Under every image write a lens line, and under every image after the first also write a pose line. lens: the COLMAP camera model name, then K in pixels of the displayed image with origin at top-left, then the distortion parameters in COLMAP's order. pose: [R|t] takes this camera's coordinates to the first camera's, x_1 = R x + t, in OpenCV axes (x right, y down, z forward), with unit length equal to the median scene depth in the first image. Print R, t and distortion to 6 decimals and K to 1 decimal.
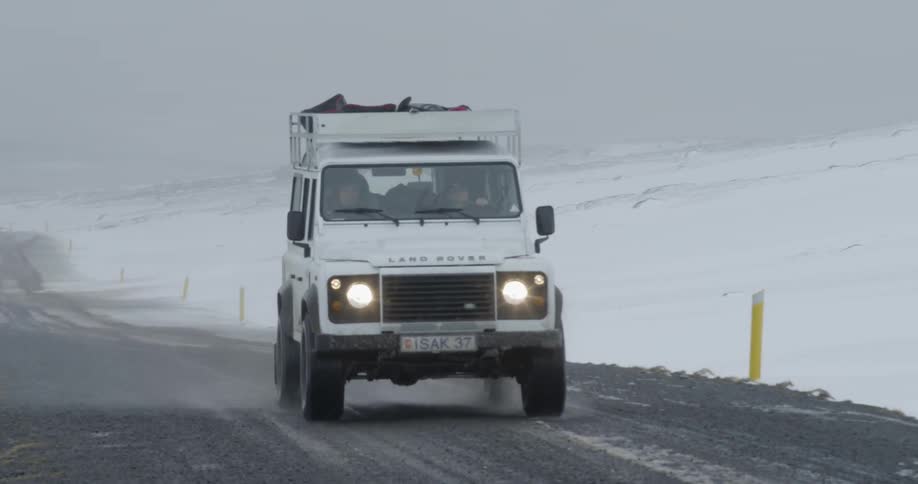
lens RADIAL K [[1362.7, 0, 459.0], [0, 1362.7, 242.0], [0, 0, 1]] dist [-0.026178, -0.049215]
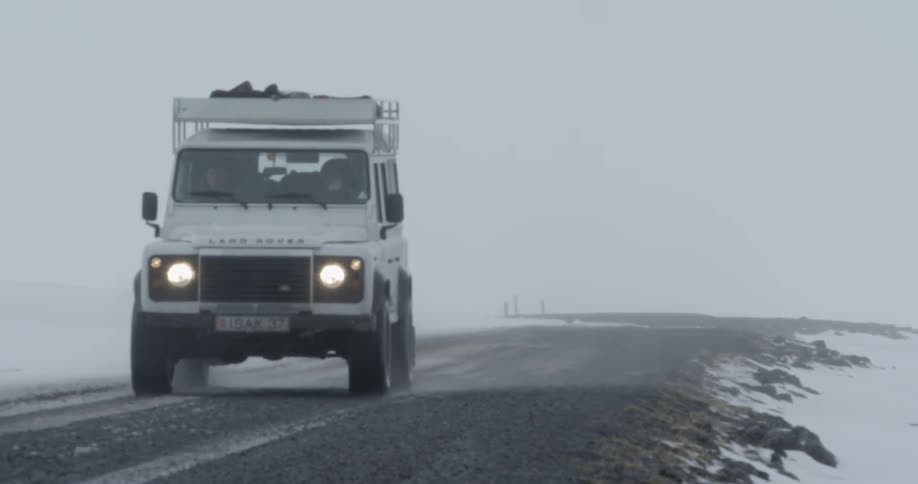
lens RADIAL K [[1362.7, 0, 459.0], [0, 1362.7, 242.0], [0, 0, 1]] dist [-0.026178, -0.049215]
pose [[0.997581, 0.027275, -0.063936, 0.201416], [-0.027069, 0.999625, 0.004093, 0.004763], [0.064023, -0.002352, 0.997946, -0.010238]]
